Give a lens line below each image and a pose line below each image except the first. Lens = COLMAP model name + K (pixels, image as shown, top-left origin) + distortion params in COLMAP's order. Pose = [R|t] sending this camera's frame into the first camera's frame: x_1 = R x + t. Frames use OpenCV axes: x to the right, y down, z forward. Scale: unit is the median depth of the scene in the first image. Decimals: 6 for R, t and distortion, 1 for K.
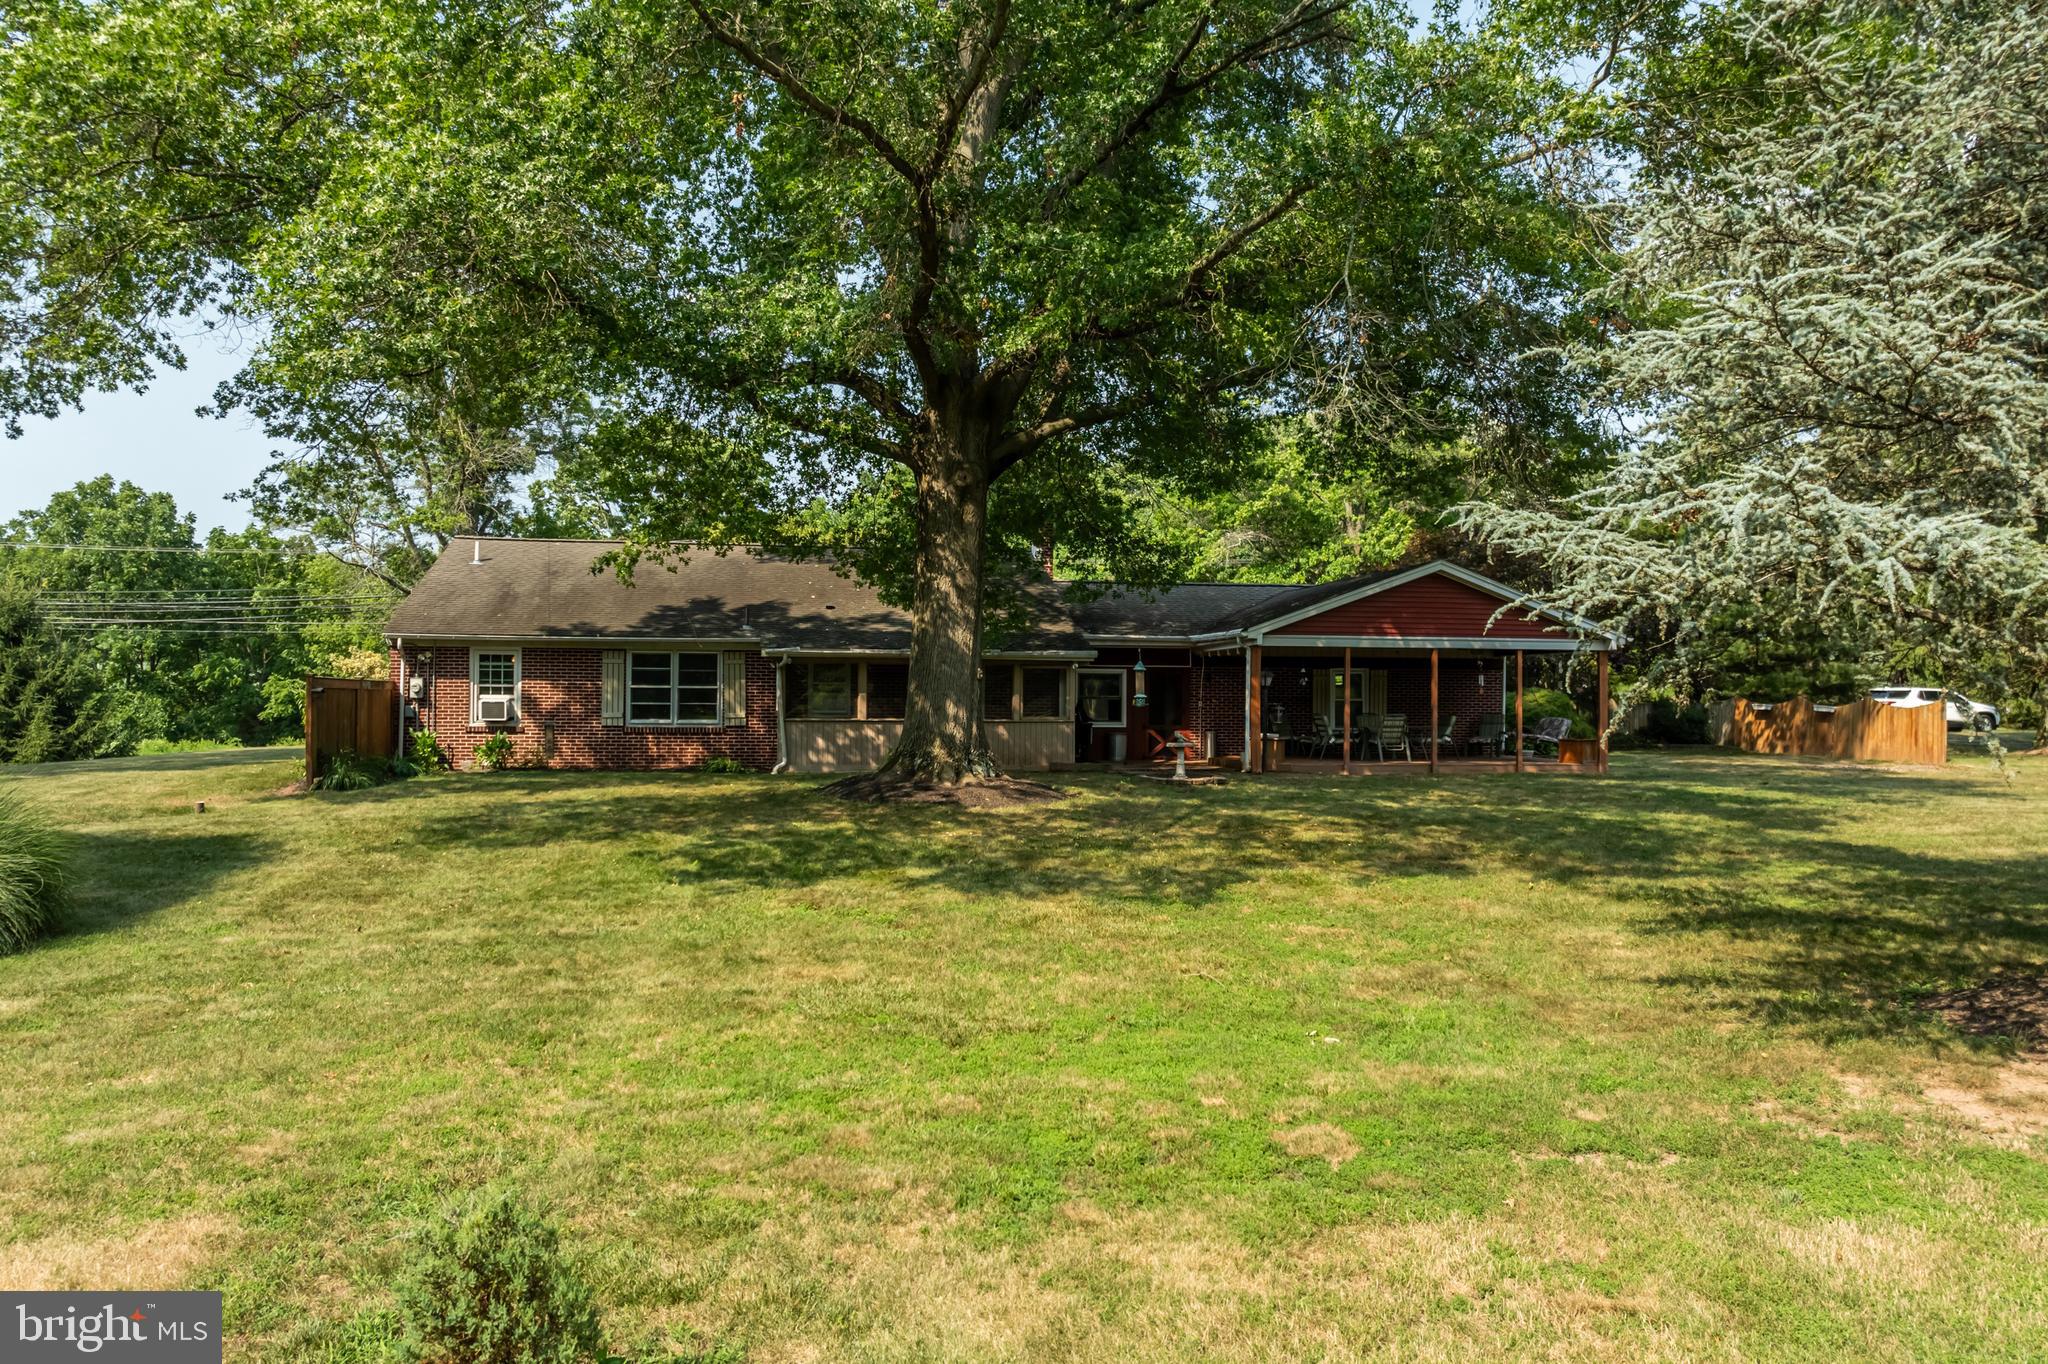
lens RADIAL K [[1444.2, 0, 1024.0], [0, 1444.2, 682.0], [0, 0, 1]] dist [-0.042601, 0.006671]
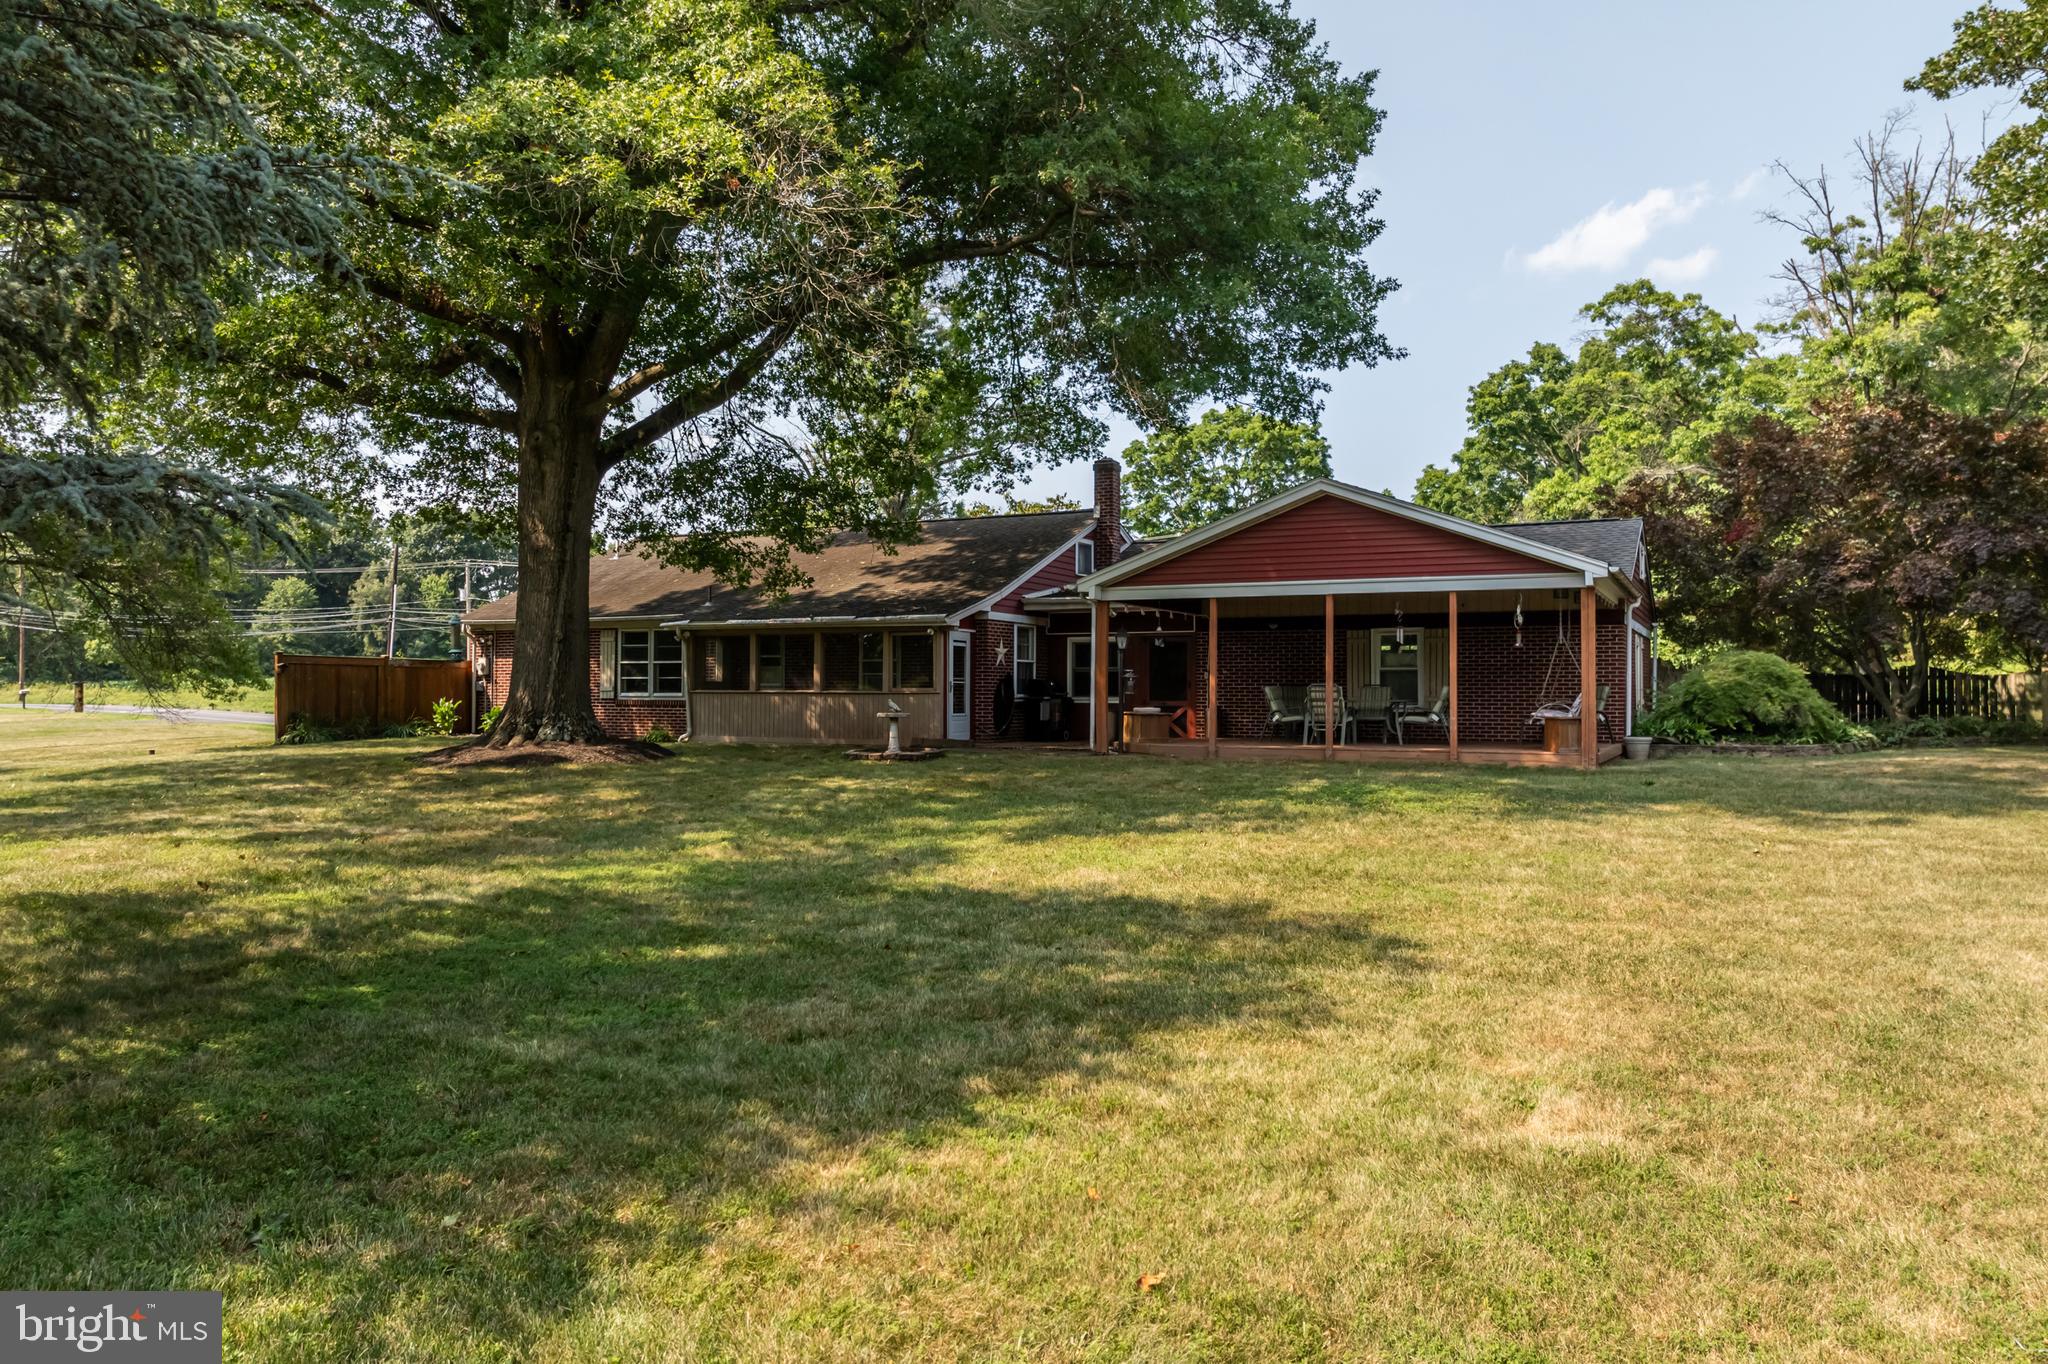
lens RADIAL K [[1444.2, 0, 1024.0], [0, 1444.2, 682.0], [0, 0, 1]] dist [-0.042601, 0.006671]
pose [[0.758110, -0.008866, -0.652066, 0.694178], [0.014568, 0.999888, 0.003342, 0.019114], [0.651964, -0.012033, 0.758155, 0.352274]]
